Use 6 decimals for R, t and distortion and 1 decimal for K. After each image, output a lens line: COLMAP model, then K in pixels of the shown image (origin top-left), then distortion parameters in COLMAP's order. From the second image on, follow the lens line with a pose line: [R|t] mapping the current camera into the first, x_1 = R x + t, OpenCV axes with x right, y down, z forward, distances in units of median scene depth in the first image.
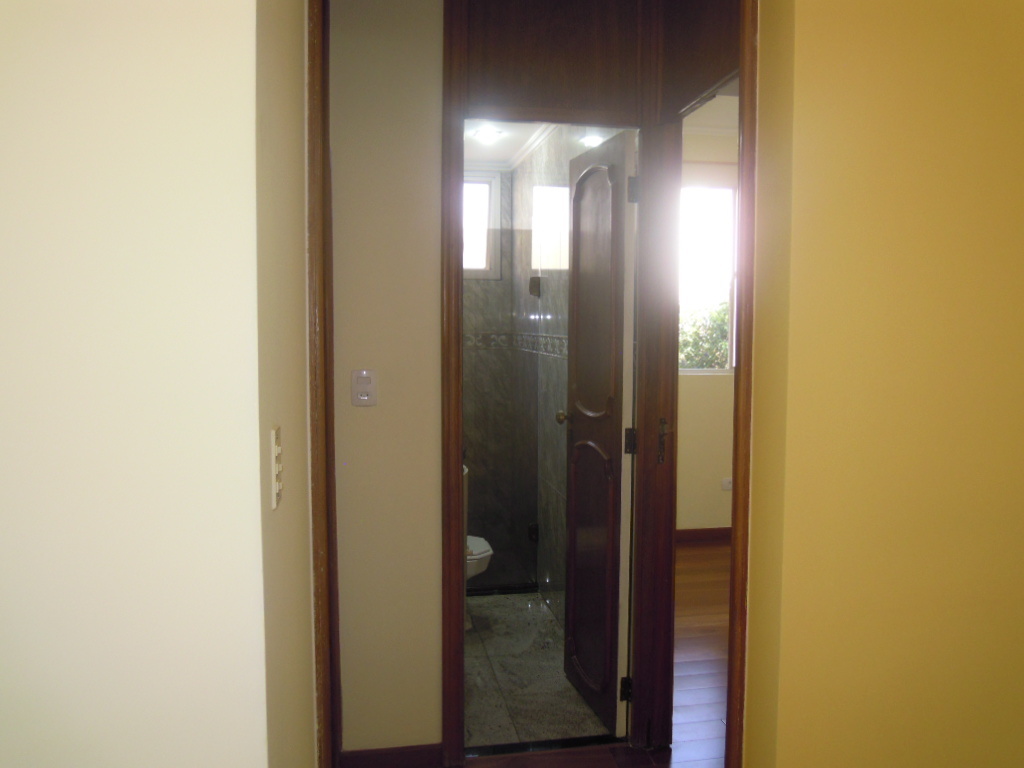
lens RADIAL K [[850.8, 0, 512.0], [0, 850.8, 384.0], [0, 0, 1]] dist [-0.074918, -0.000803]
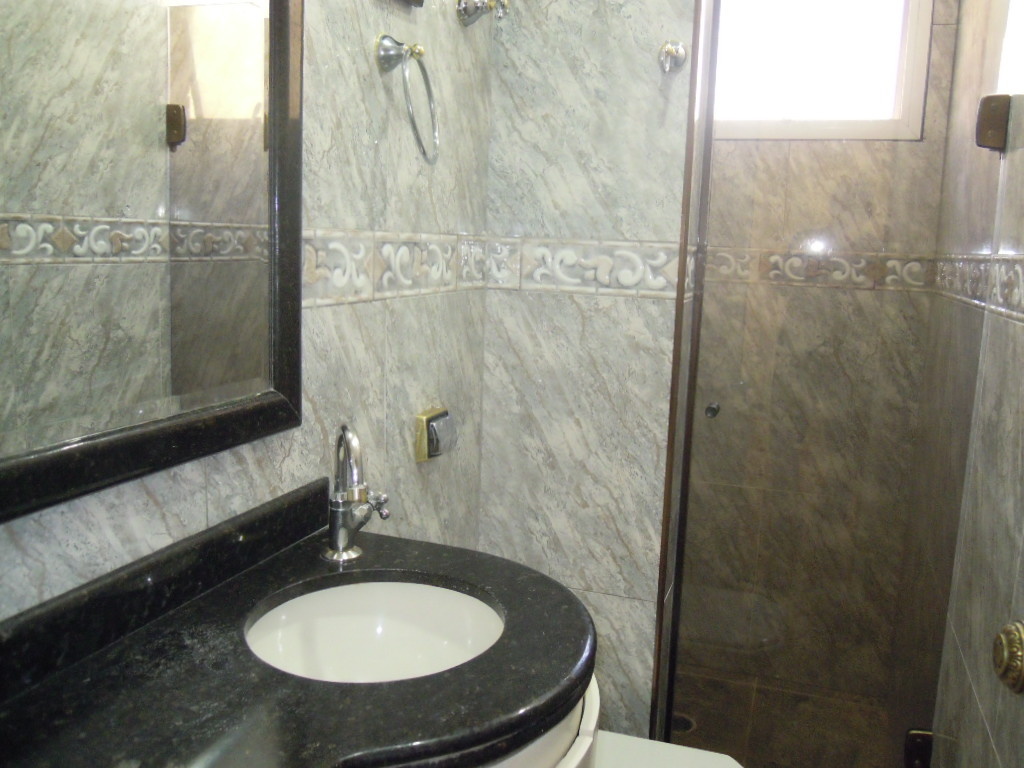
lens RADIAL K [[850.8, 0, 512.0], [0, 850.8, 384.0], [0, 0, 1]] dist [-0.074918, -0.000803]
pose [[0.868411, 0.104085, -0.484798, 0.025930], [-0.065250, 0.993206, 0.096359, -0.020982], [0.491533, -0.052046, 0.869302, 0.497321]]
